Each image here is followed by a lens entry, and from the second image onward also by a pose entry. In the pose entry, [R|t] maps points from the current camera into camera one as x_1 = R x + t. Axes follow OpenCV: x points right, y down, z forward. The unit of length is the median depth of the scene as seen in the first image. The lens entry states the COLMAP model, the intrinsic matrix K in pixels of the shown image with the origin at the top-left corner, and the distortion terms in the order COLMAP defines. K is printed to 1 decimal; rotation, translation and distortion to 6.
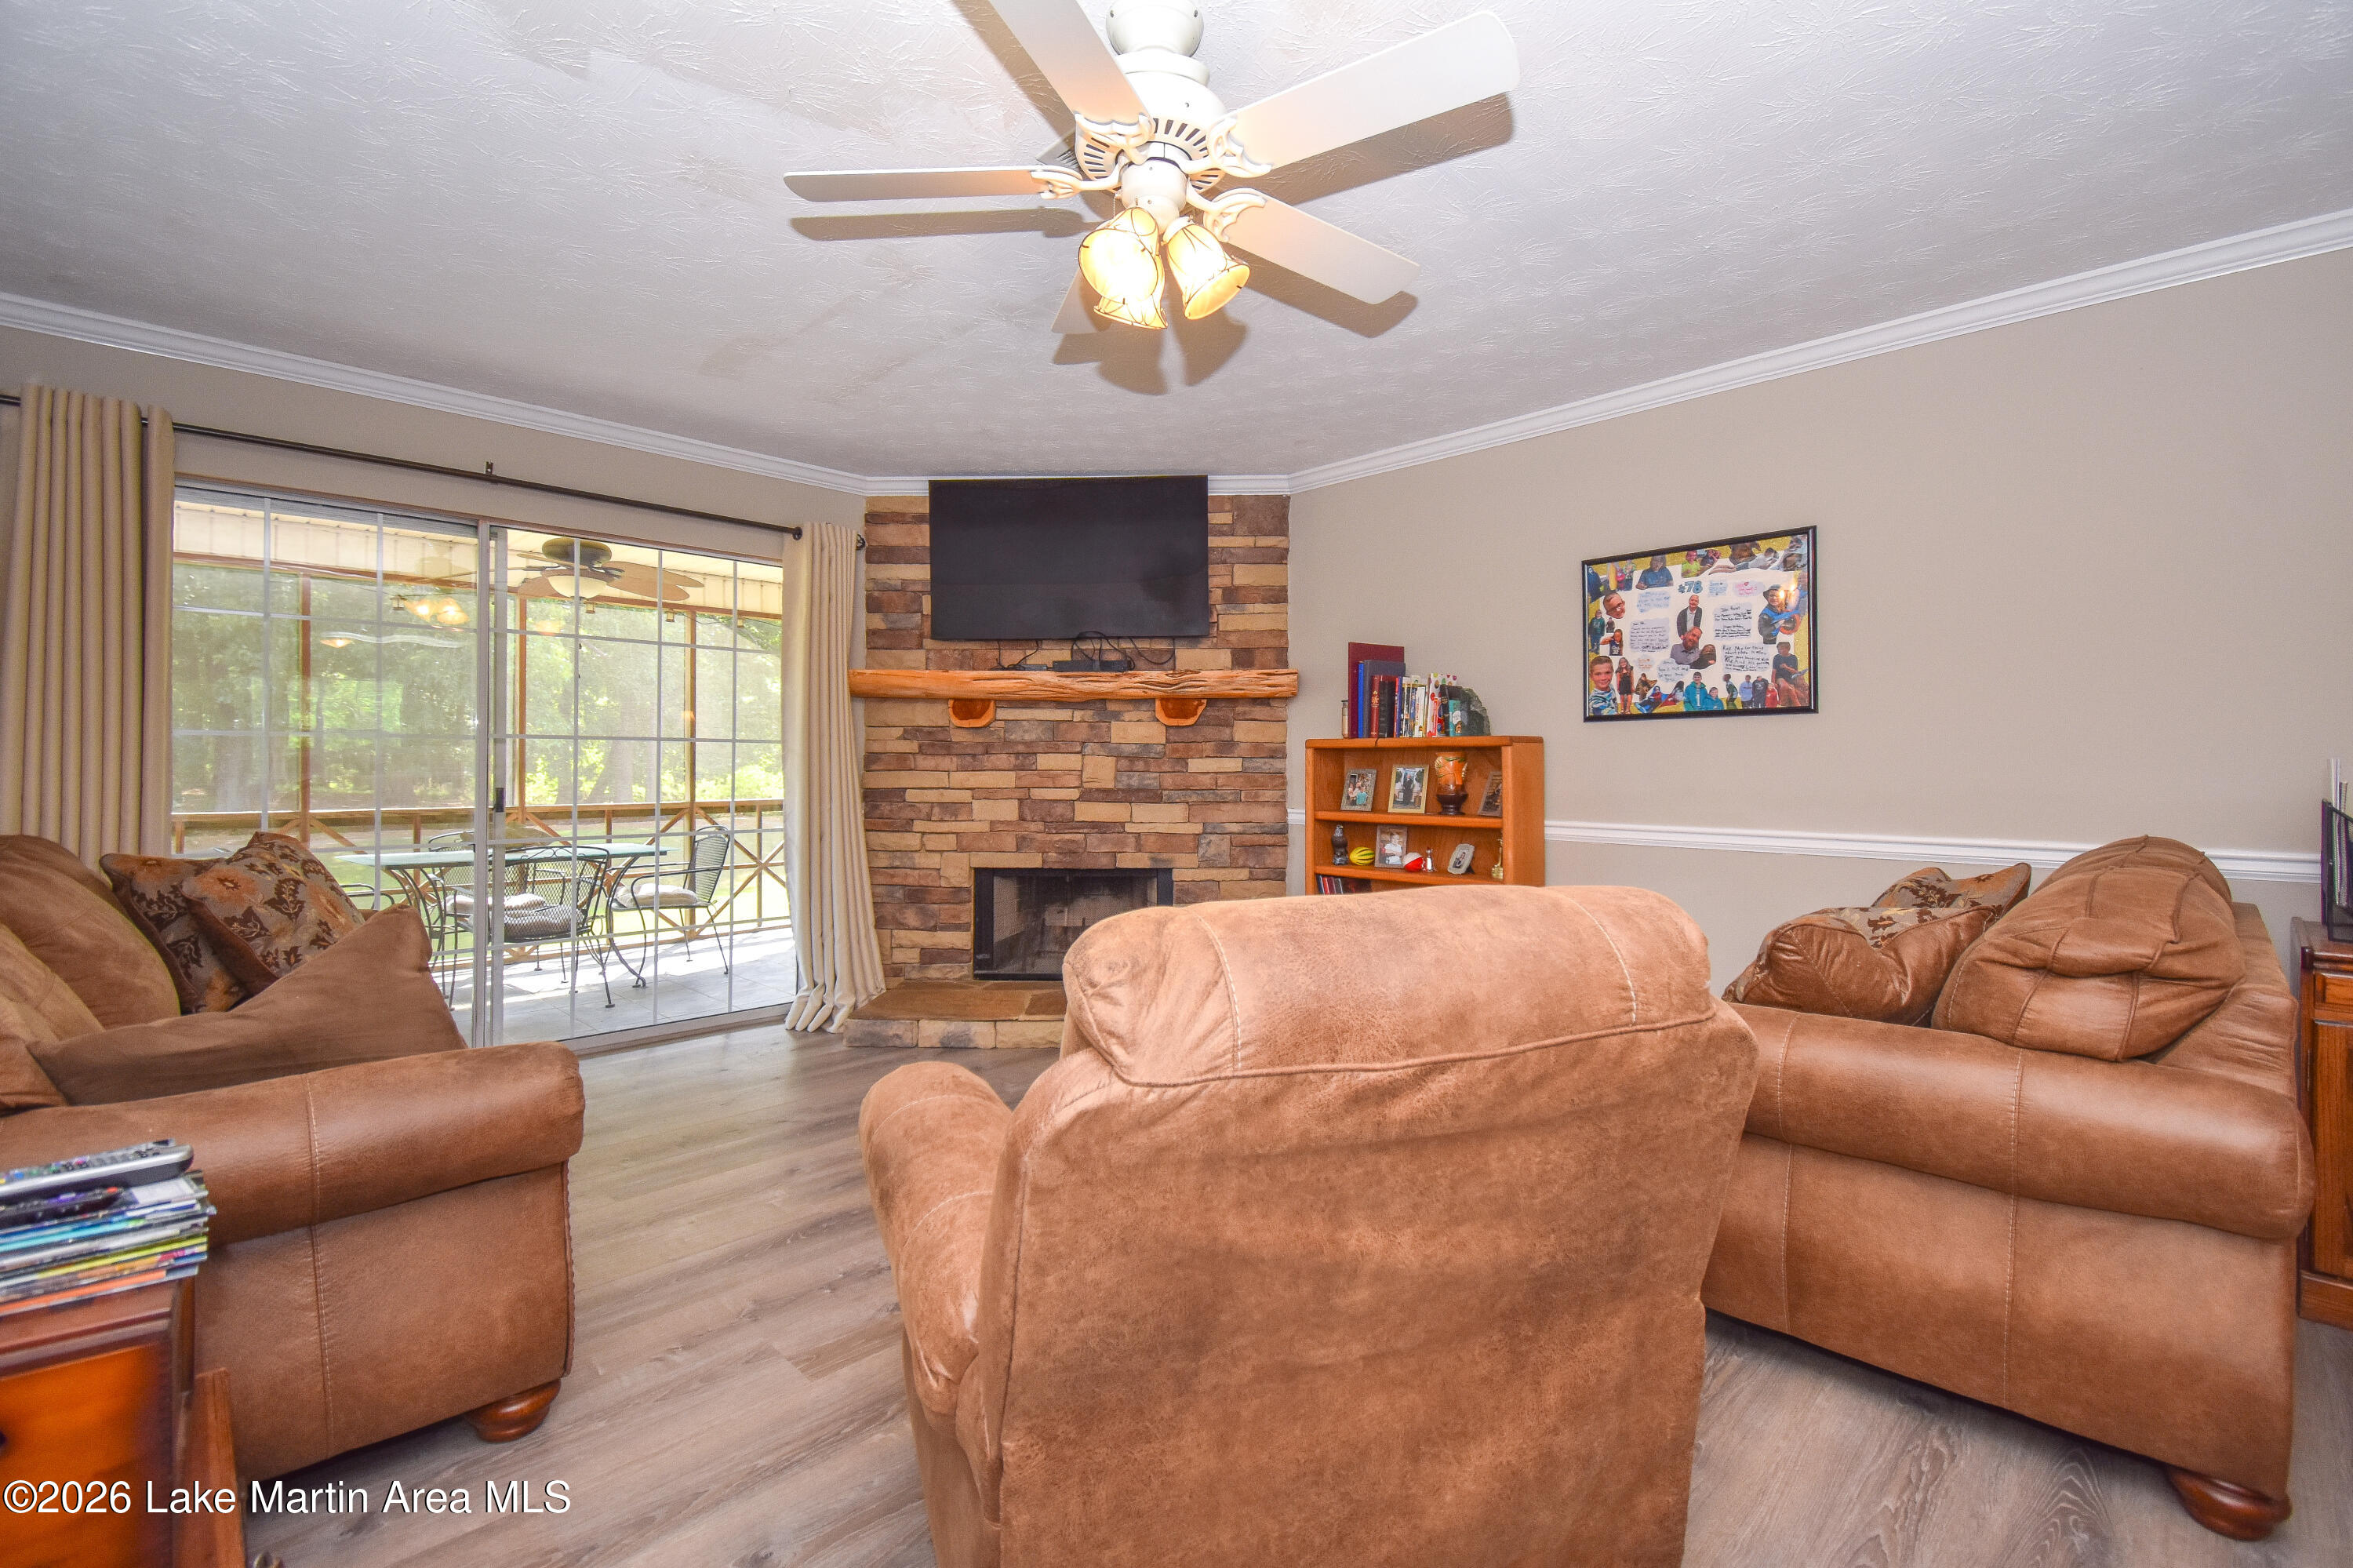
lens RADIAL K [[1005.9, 0, 1201.9], [0, 1005.9, 769.3], [0, 0, 1]] dist [0.020432, -0.000123]
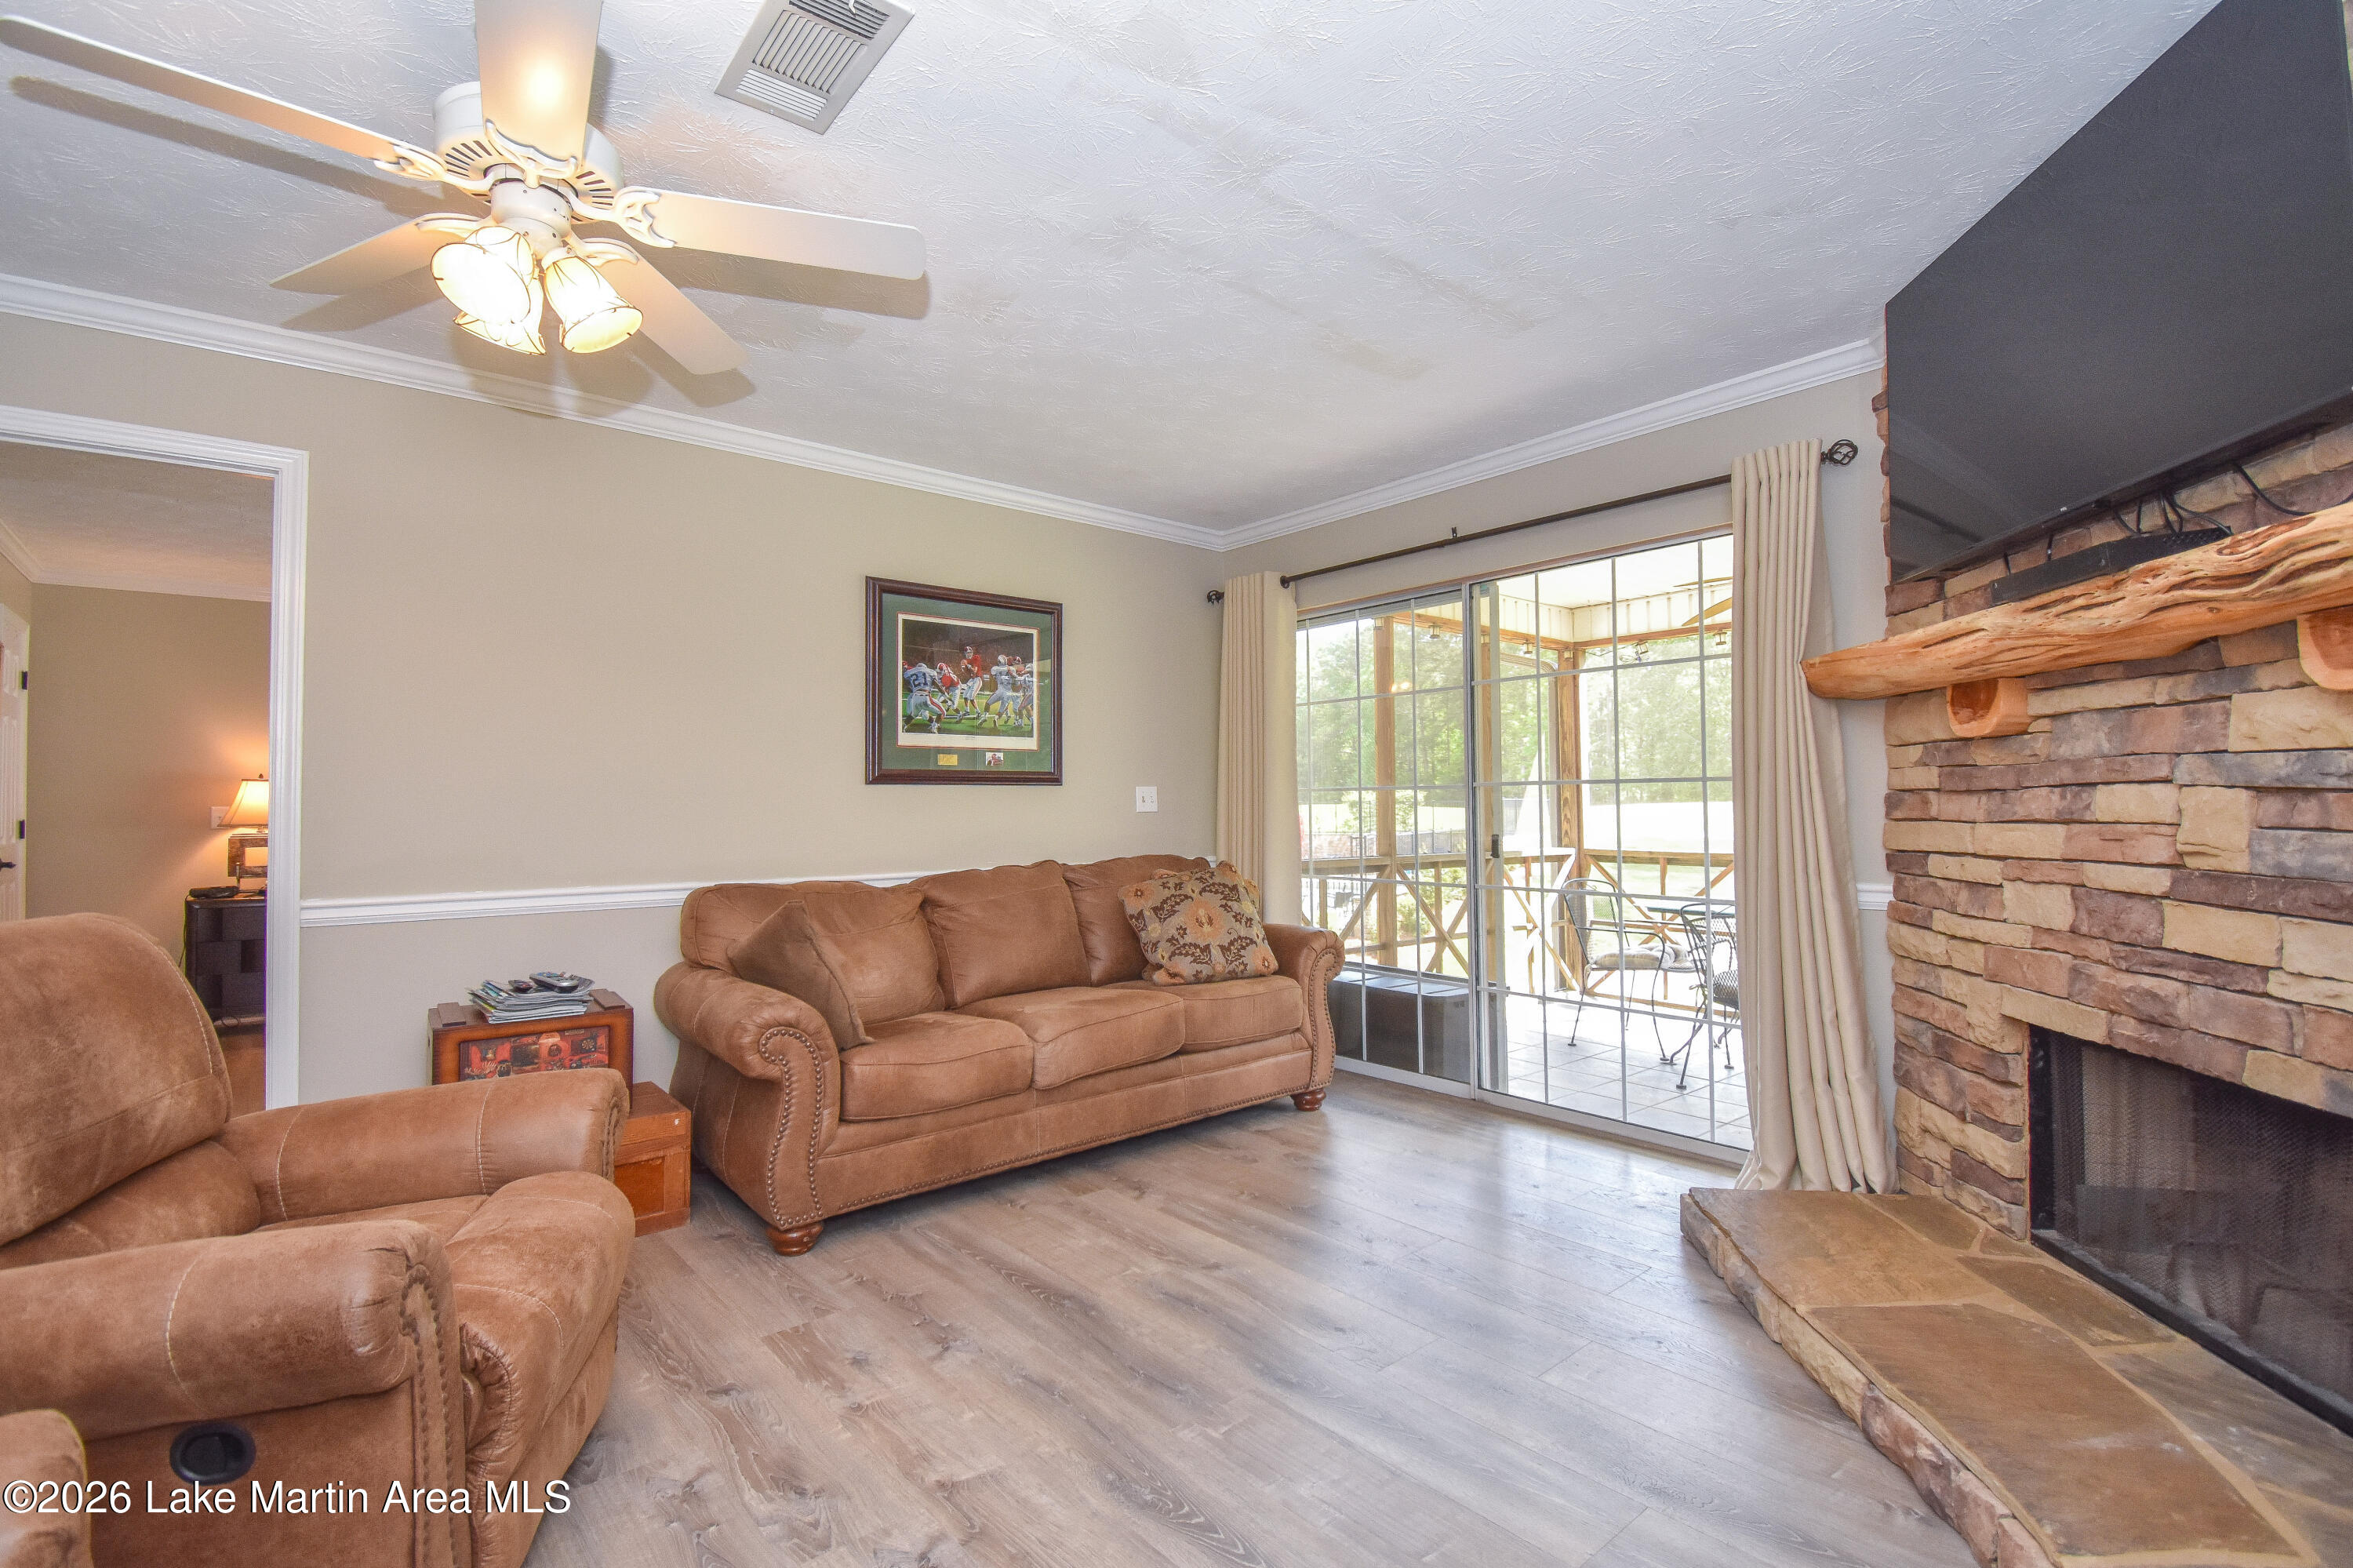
lens RADIAL K [[1039.6, 0, 1175.7], [0, 1039.6, 773.0], [0, 0, 1]] dist [-0.061261, -0.000132]
pose [[-0.099264, -0.034303, -0.994470, 0.309596], [0.000937, 0.999402, -0.034567, -0.006203], [0.995061, -0.004363, -0.099173, 0.644993]]
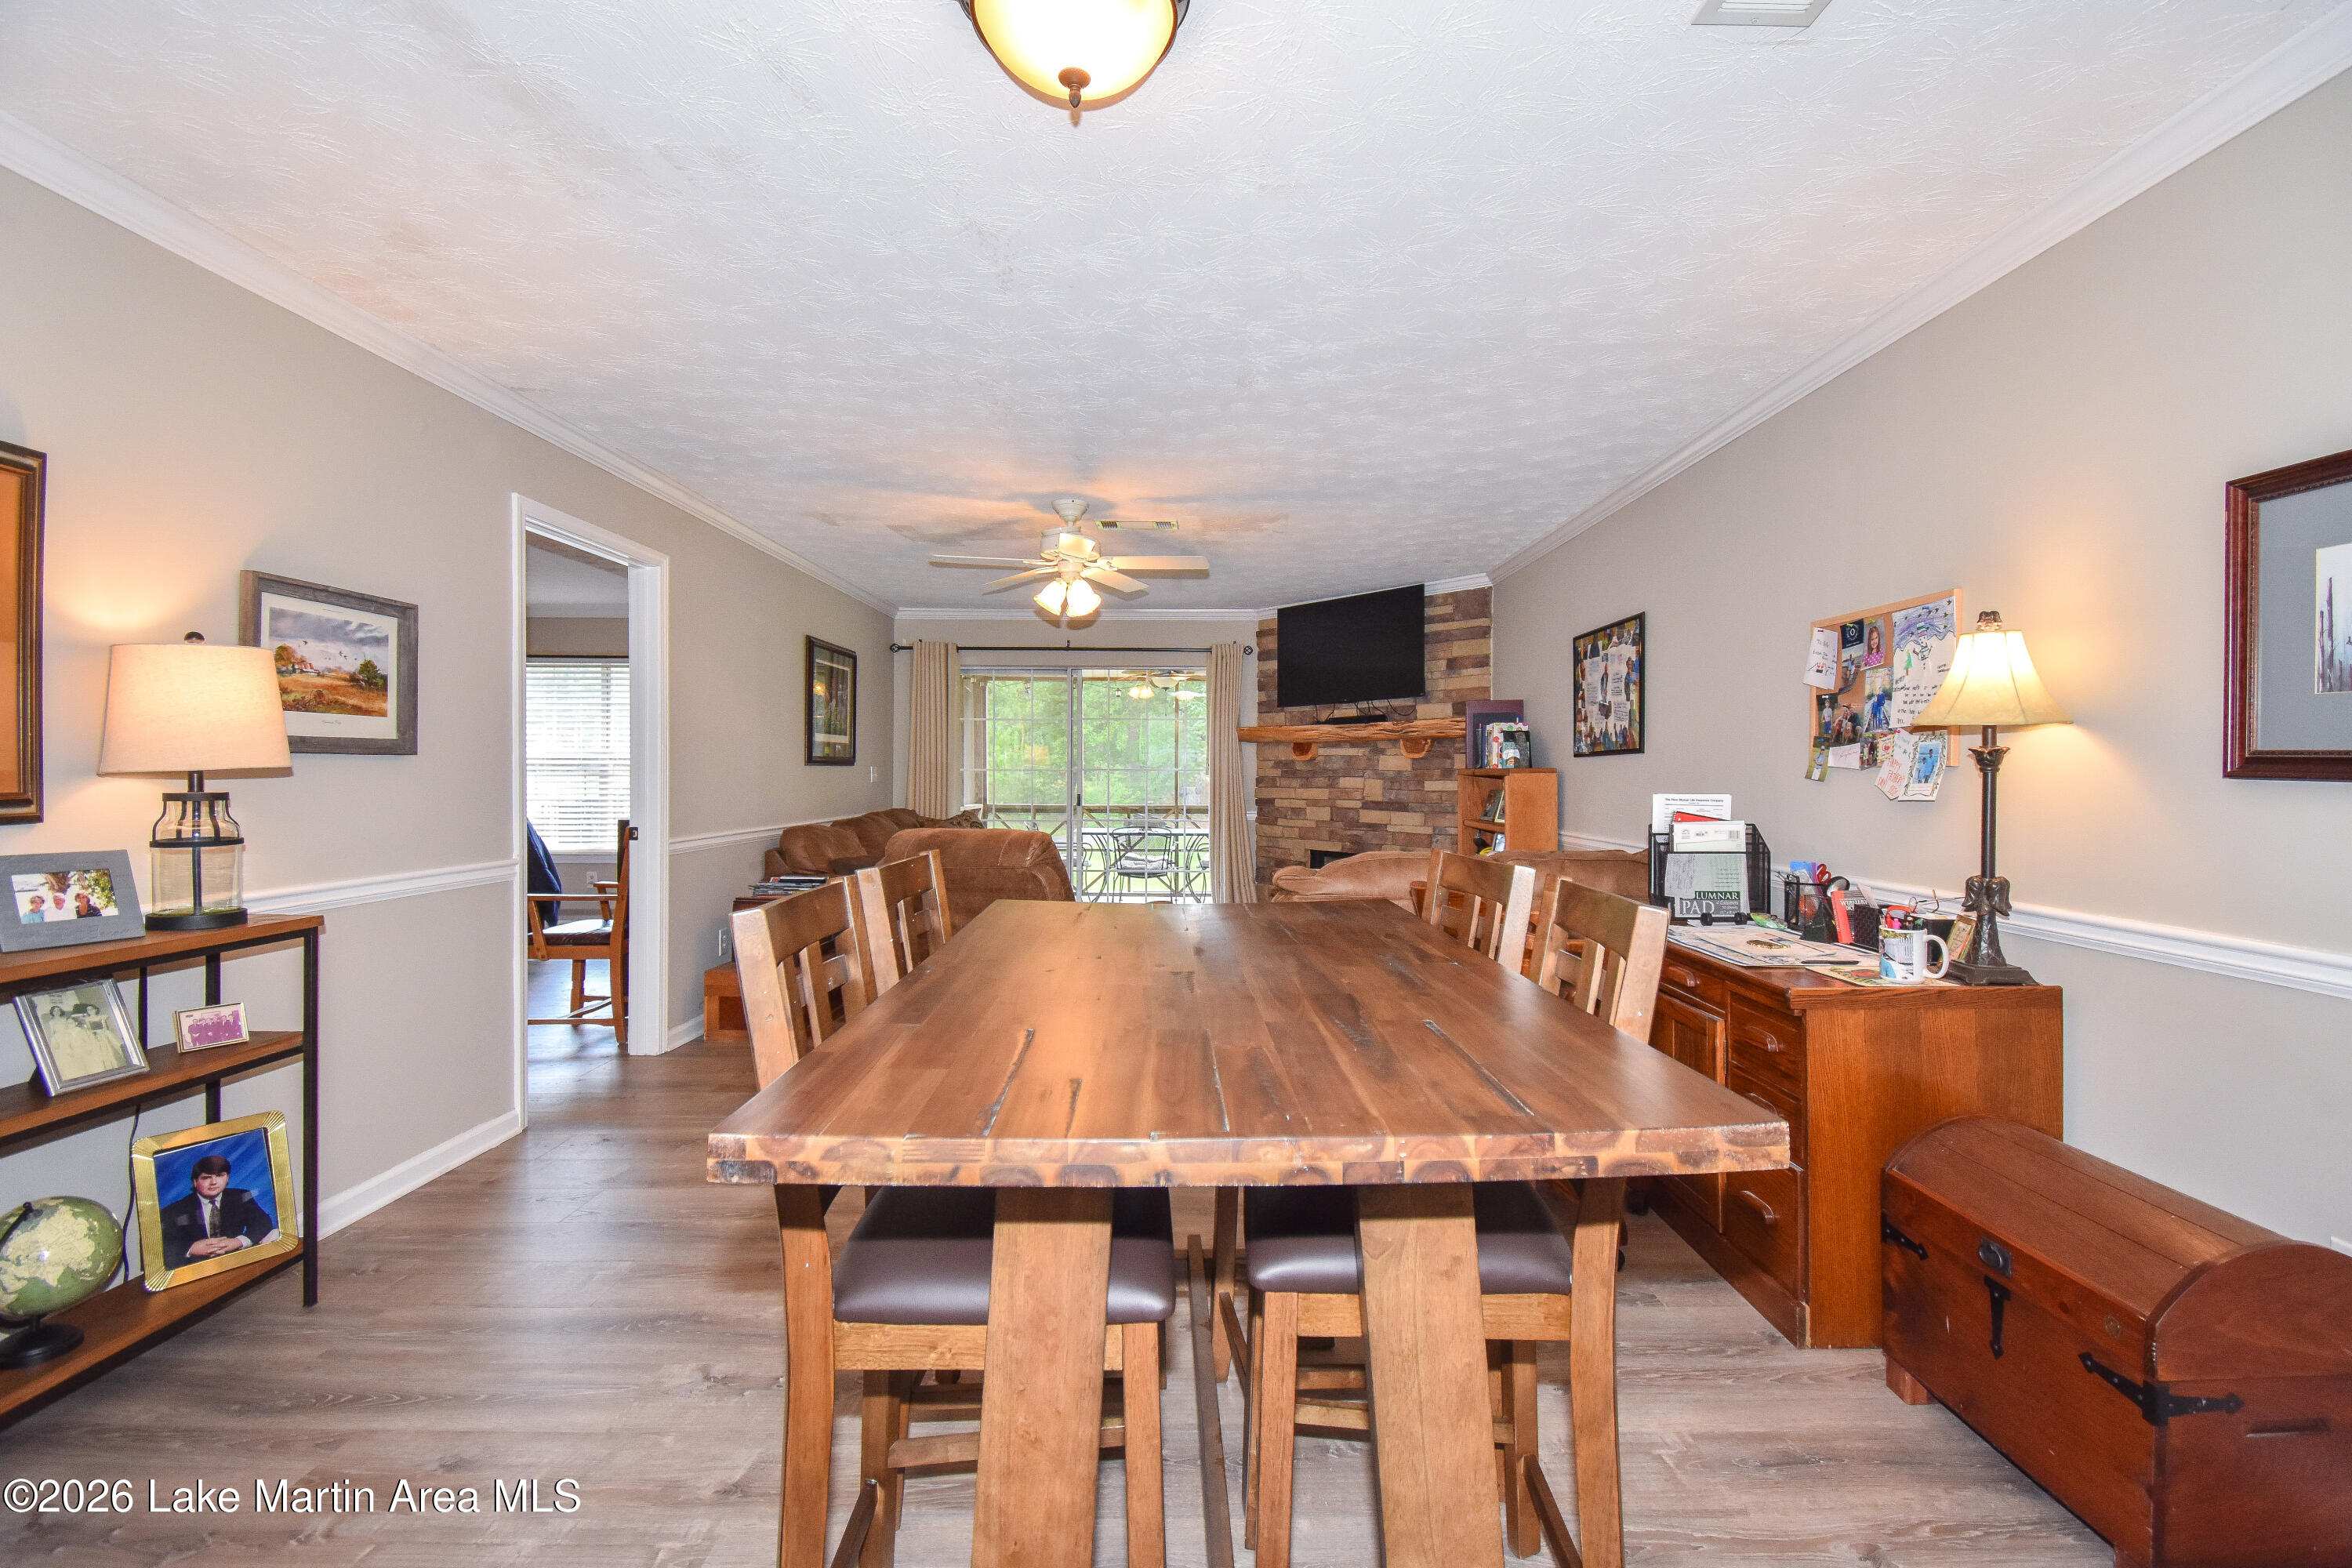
lens RADIAL K [[1030.9, 0, 1195.5], [0, 1030.9, 773.2], [0, 0, 1]] dist [0.047393, -0.026712]
pose [[0.706440, 0.001077, -0.707772, 0.795516], [-0.006018, 0.999972, -0.004484, -0.013370], [0.707748, 0.007427, 0.706426, -0.262118]]
